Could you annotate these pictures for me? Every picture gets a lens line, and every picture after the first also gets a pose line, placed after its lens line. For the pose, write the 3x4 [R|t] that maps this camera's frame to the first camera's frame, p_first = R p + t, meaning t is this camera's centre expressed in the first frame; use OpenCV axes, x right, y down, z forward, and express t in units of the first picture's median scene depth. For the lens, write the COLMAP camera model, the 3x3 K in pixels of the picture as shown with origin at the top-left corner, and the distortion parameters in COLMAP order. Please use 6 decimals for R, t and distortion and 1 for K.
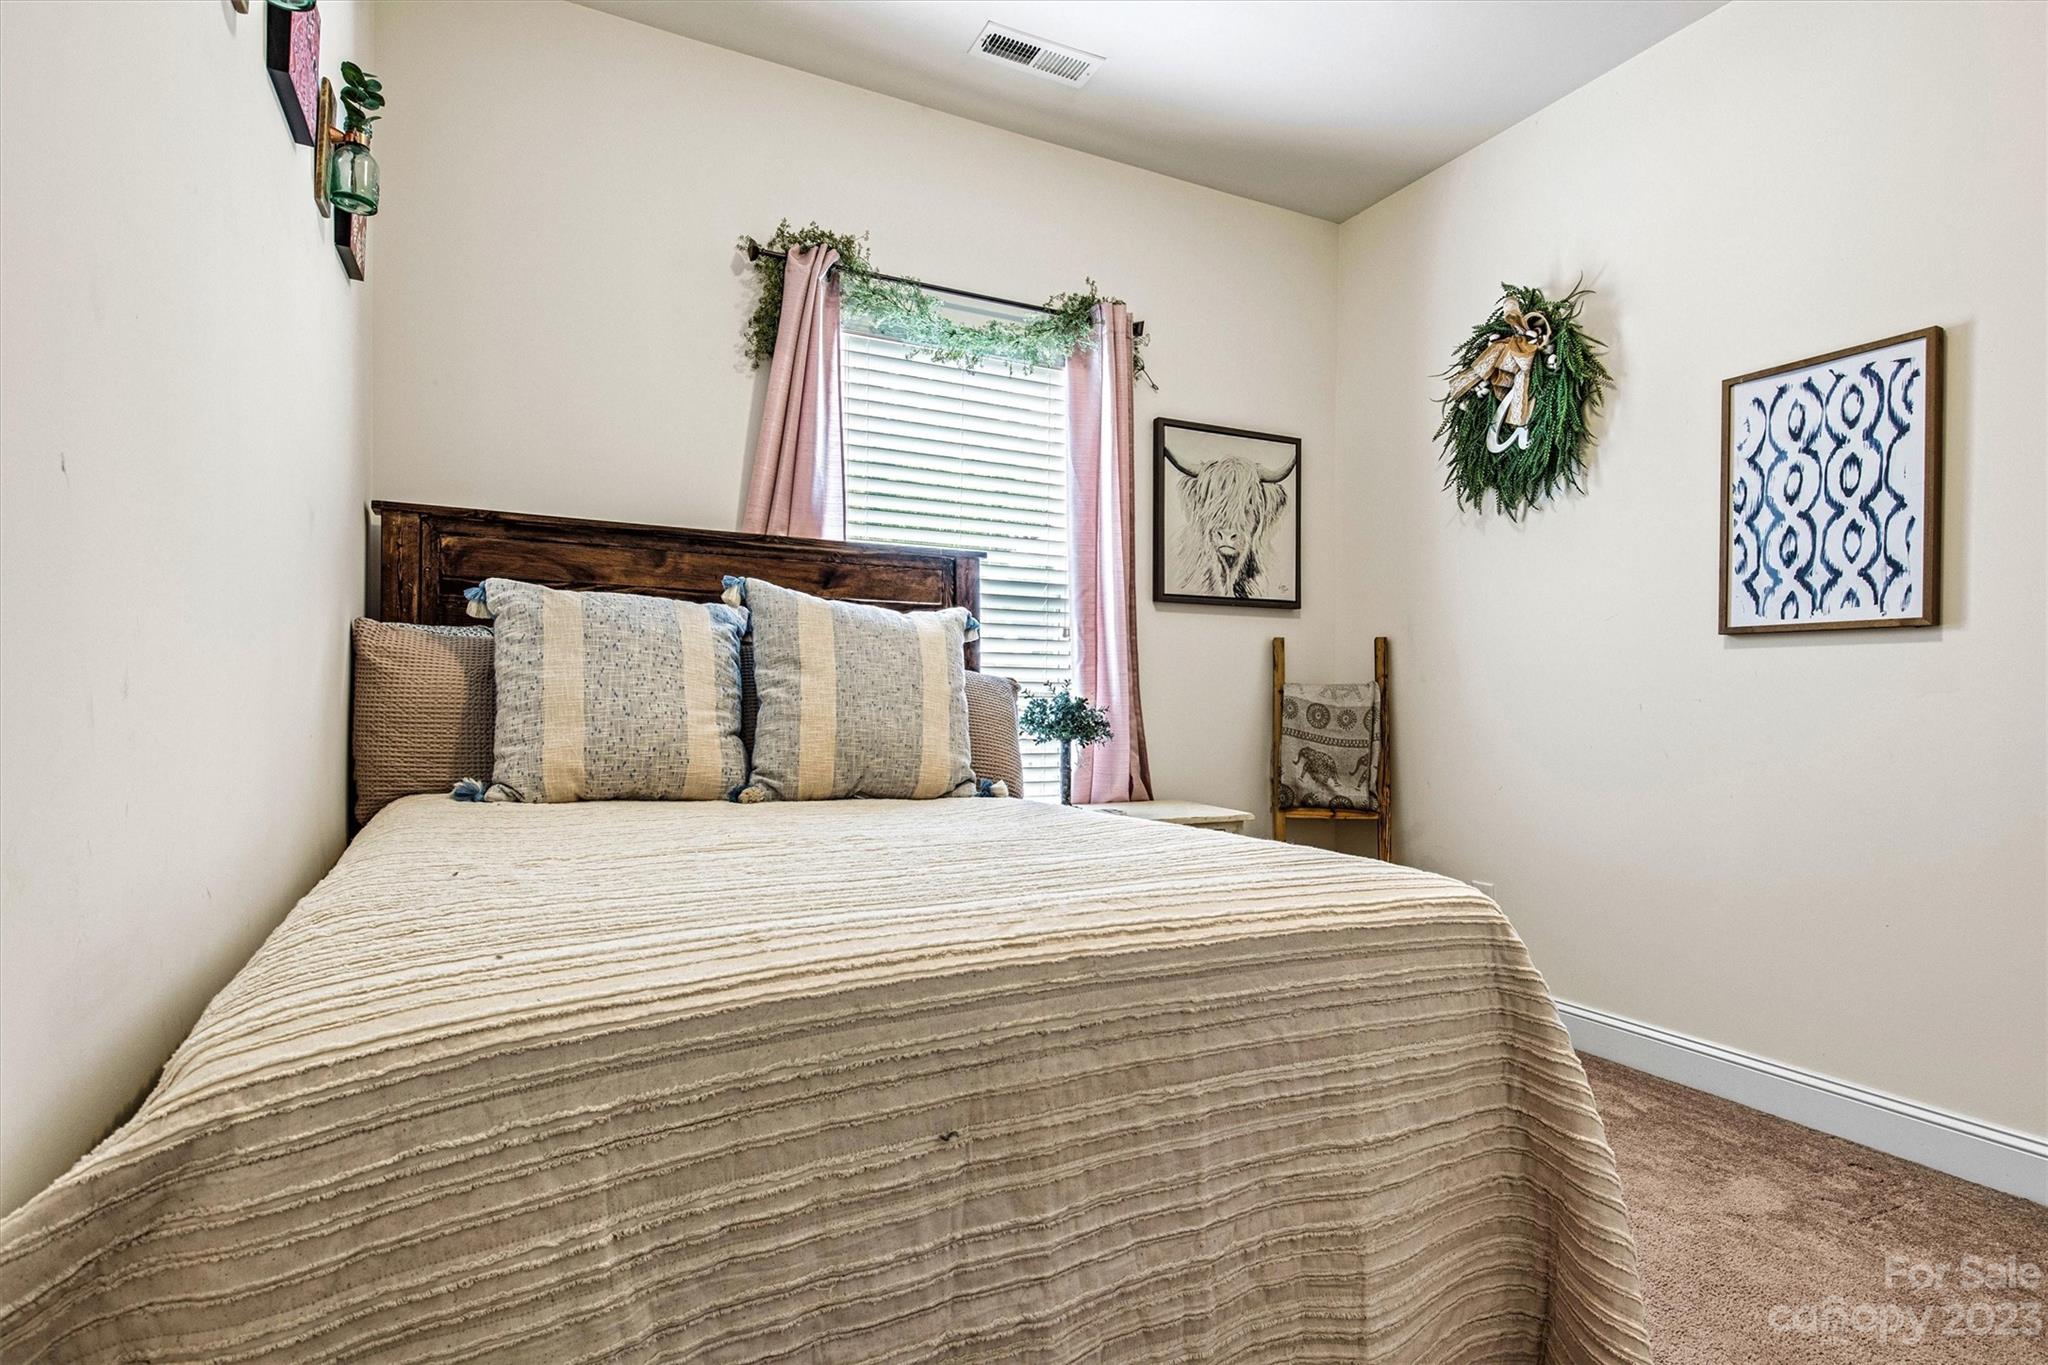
lens RADIAL K [[1018.2, 0, 1015.5], [0, 1018.2, 692.4], [0, 0, 1]] dist [0.001053, -0.000507]
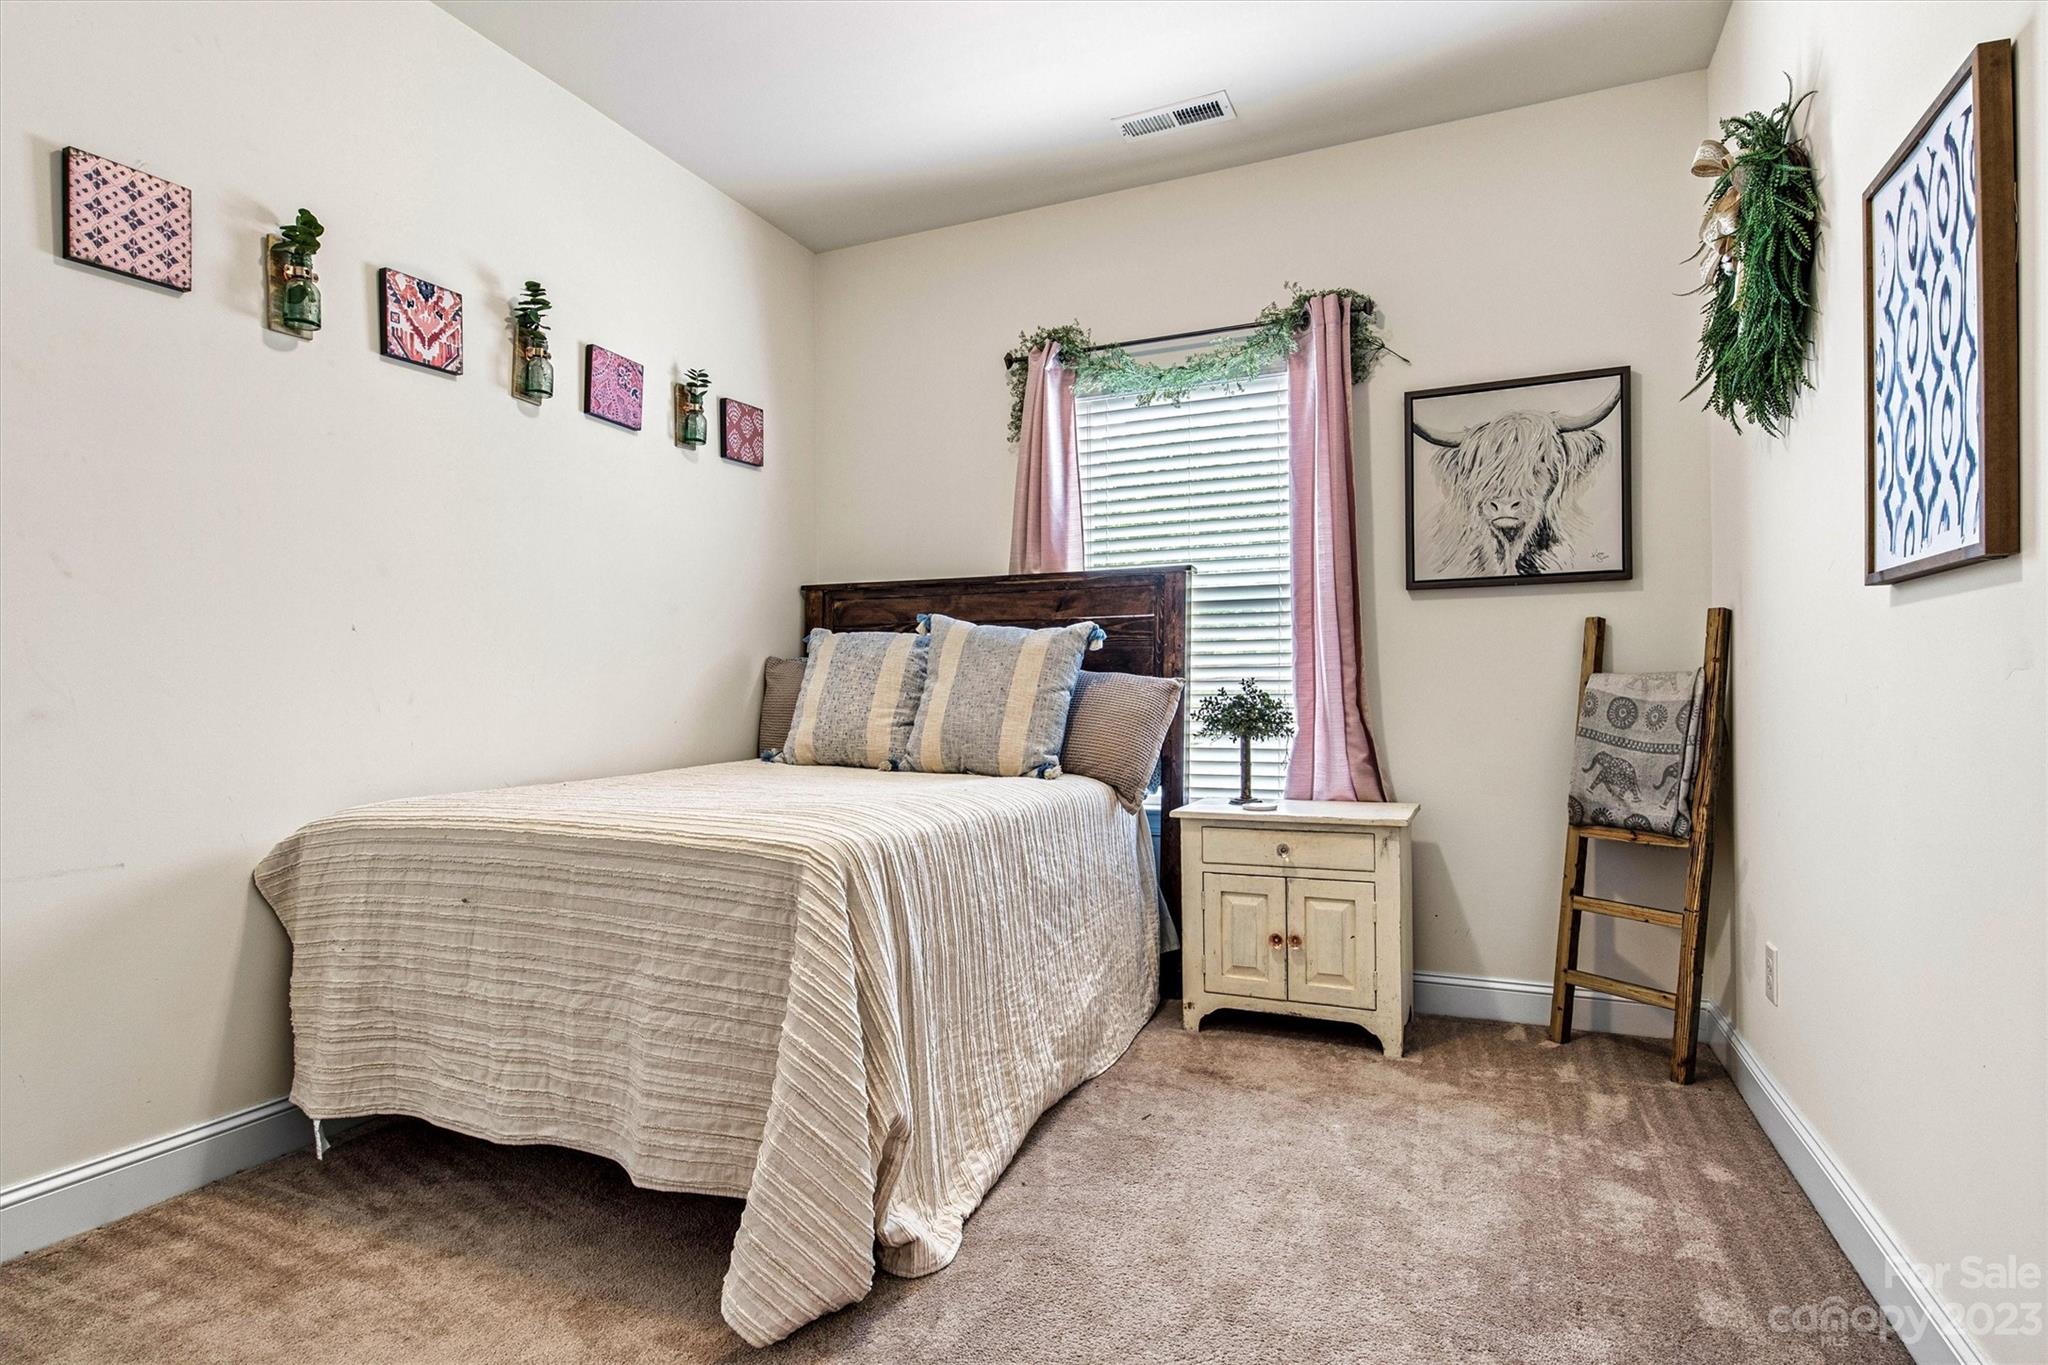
lens RADIAL K [[1018.2, 0, 1018.2], [0, 1018.2, 688.5], [0, 0, 1]] dist [0.001053, -0.000507]
pose [[0.645450, -0.018488, -0.763579, 0.638334], [0.016282, 0.999813, -0.010445, 0.004843], [0.763629, -0.005691, 0.645630, 0.130493]]
